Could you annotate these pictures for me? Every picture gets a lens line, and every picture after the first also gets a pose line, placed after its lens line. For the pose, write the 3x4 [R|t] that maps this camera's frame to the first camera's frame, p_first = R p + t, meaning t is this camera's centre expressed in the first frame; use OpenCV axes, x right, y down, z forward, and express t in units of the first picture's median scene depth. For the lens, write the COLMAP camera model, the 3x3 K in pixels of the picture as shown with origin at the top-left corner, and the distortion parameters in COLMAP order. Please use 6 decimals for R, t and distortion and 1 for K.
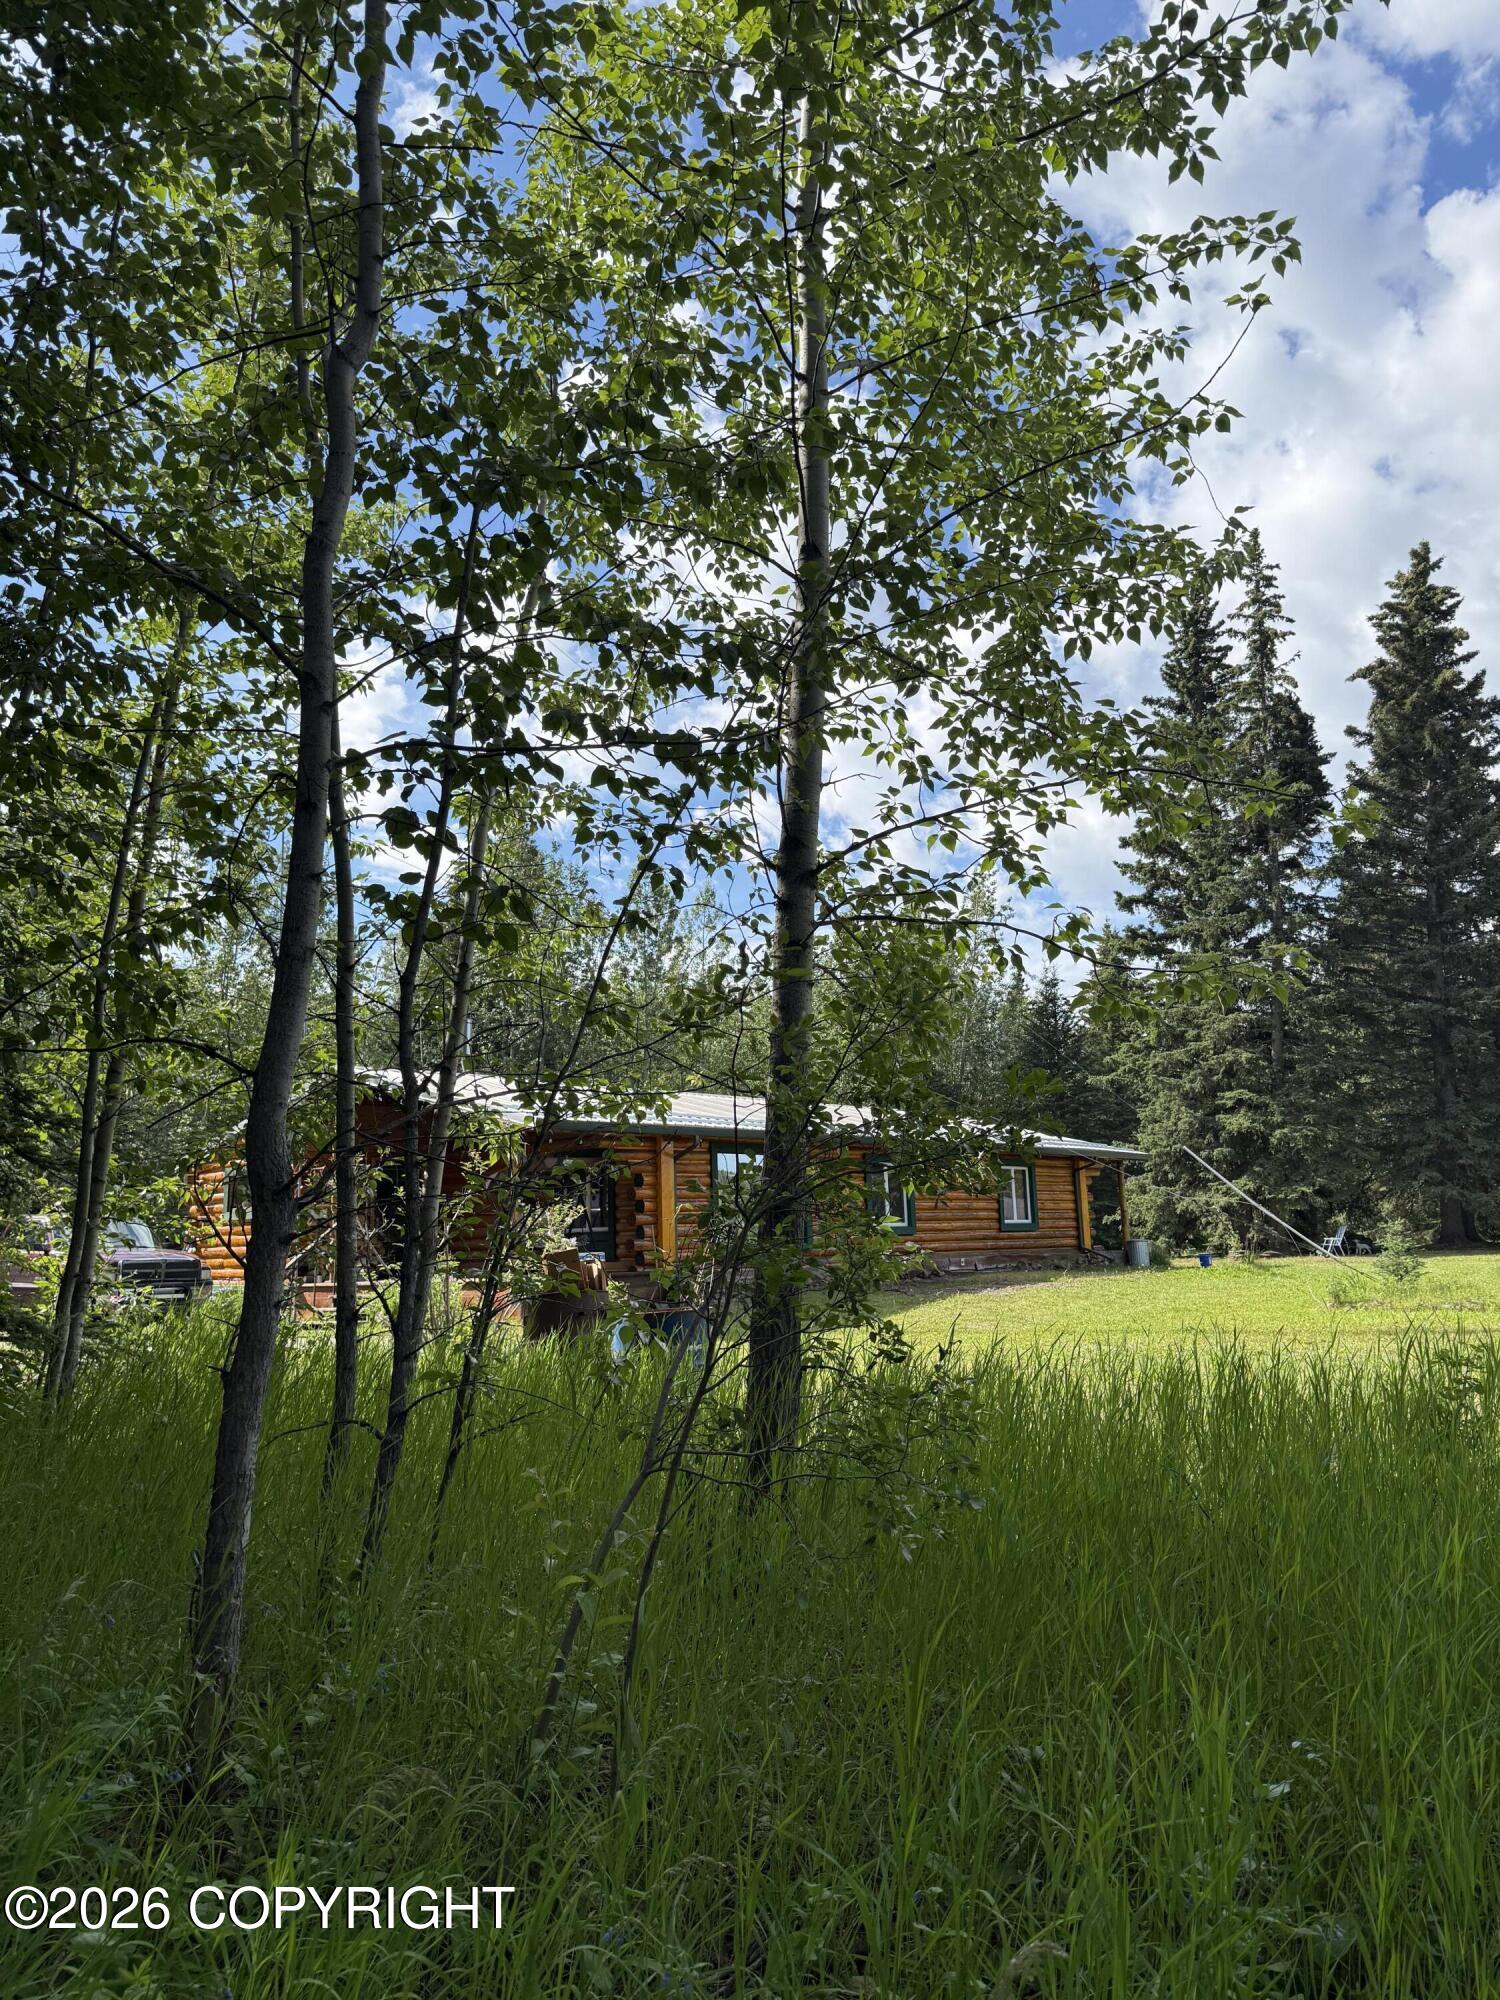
lens RADIAL K [[1408.9, 0, 750.0], [0, 1408.9, 1000.0], [0, 0, 1]] dist [0.143308, -0.140032]
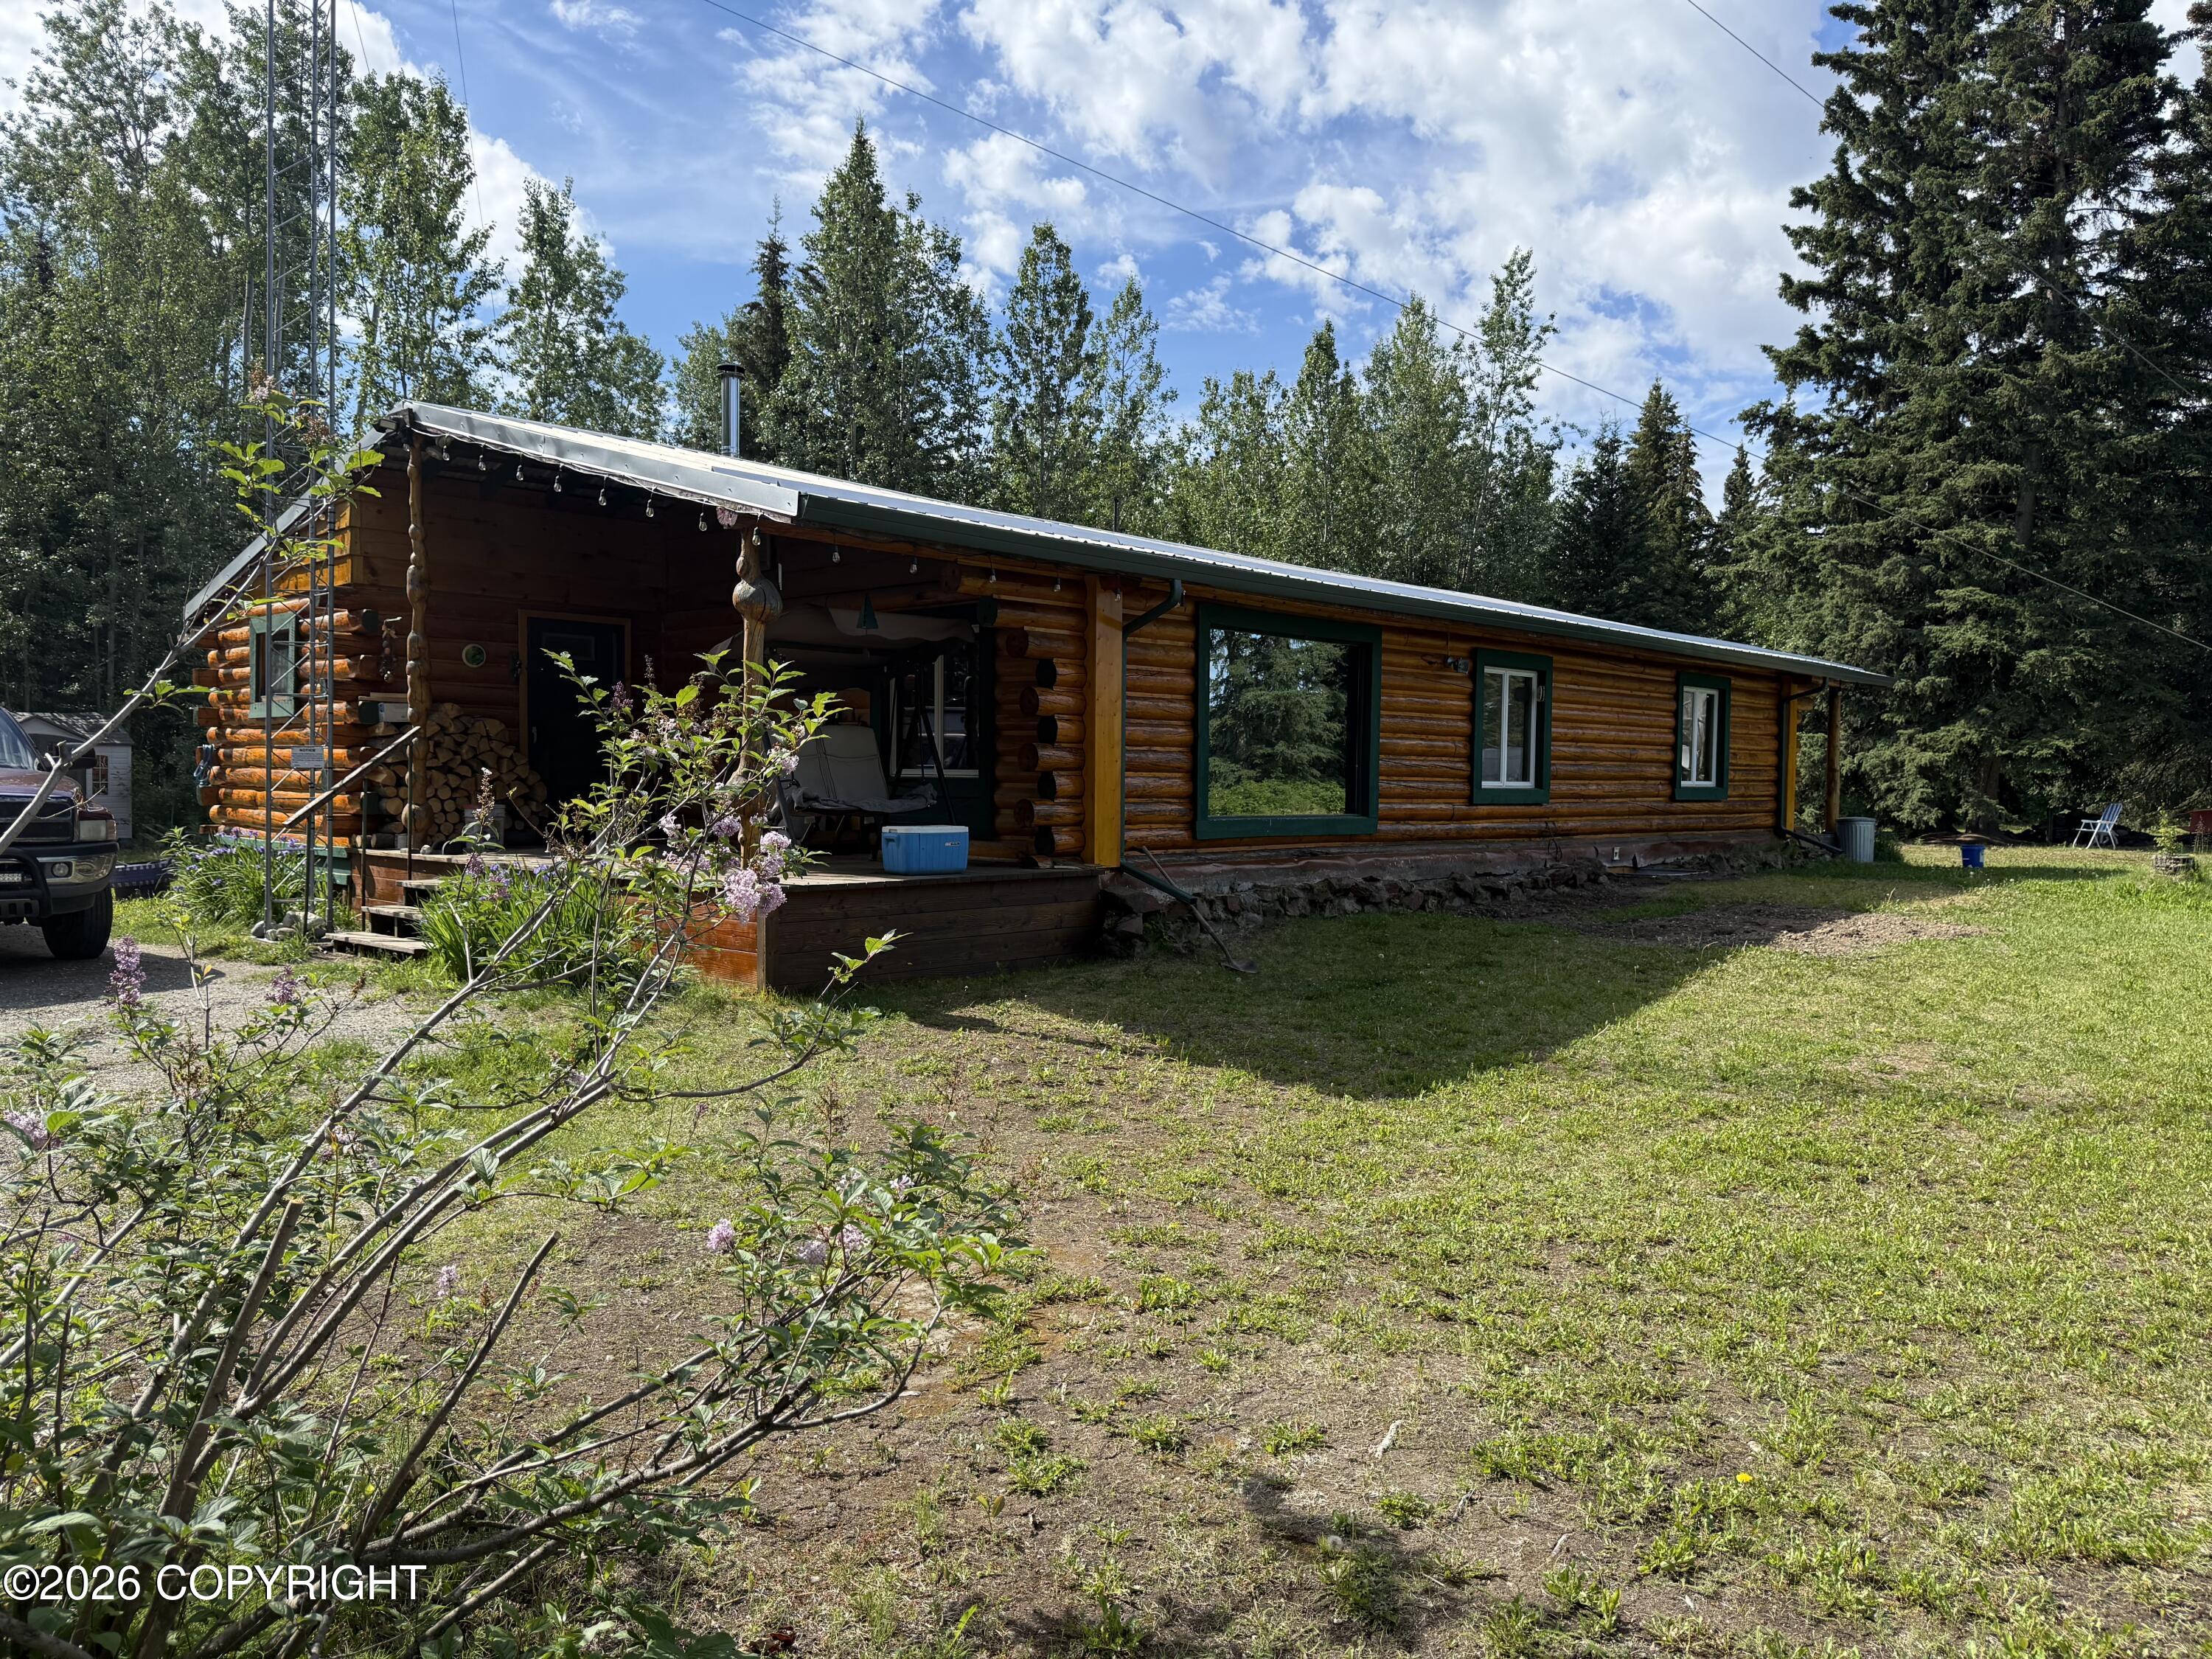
lens RADIAL K [[1558.2, 0, 1106.0], [0, 1558.2, 829.5], [0, 0, 1]] dist [0.143308, -0.140032]
pose [[0.998905, 0.042746, -0.018994, -0.025088], [-0.038098, 0.979082, 0.199867, 0.039905], [0.027140, -0.198925, 0.979639, 0.263065]]
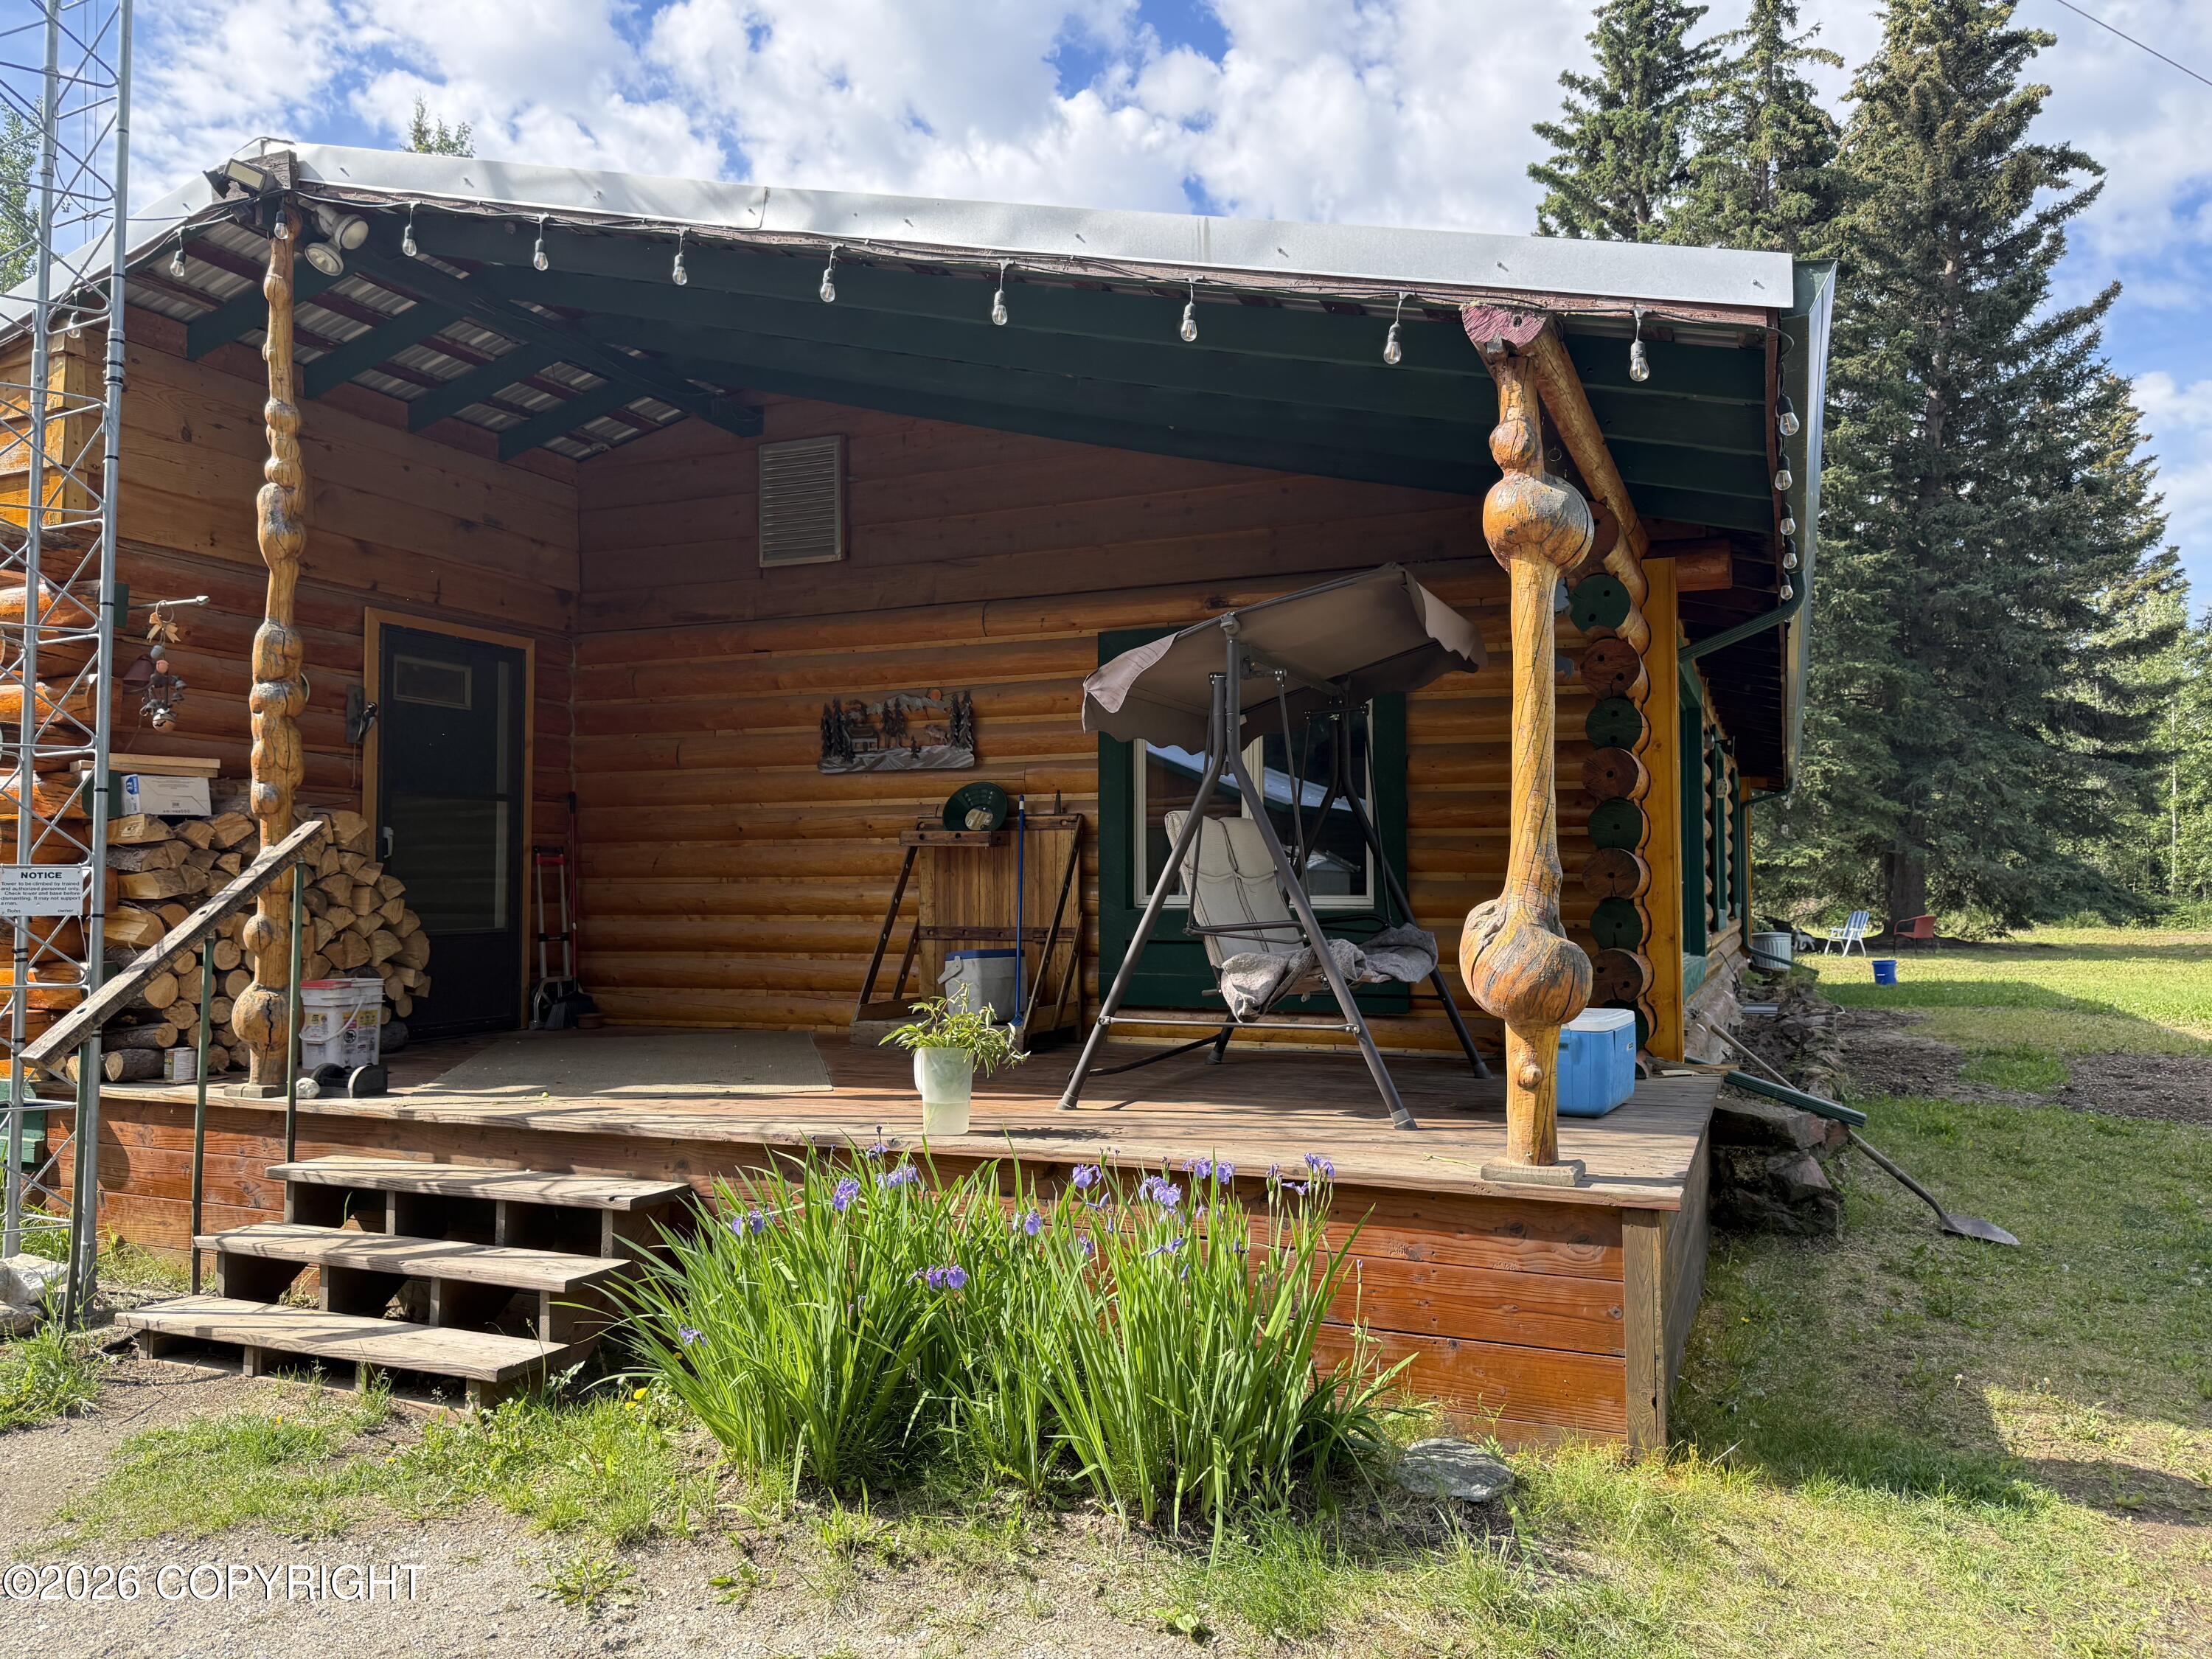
lens RADIAL K [[1558.2, 0, 1106.0], [0, 1558.2, 829.5], [0, 0, 1]] dist [0.143308, -0.140032]
pose [[0.945566, 0.041568, 0.322763, -0.144940], [-0.080402, 0.990902, 0.107930, 0.066974], [-0.315341, -0.128006, 0.940306, 0.409899]]
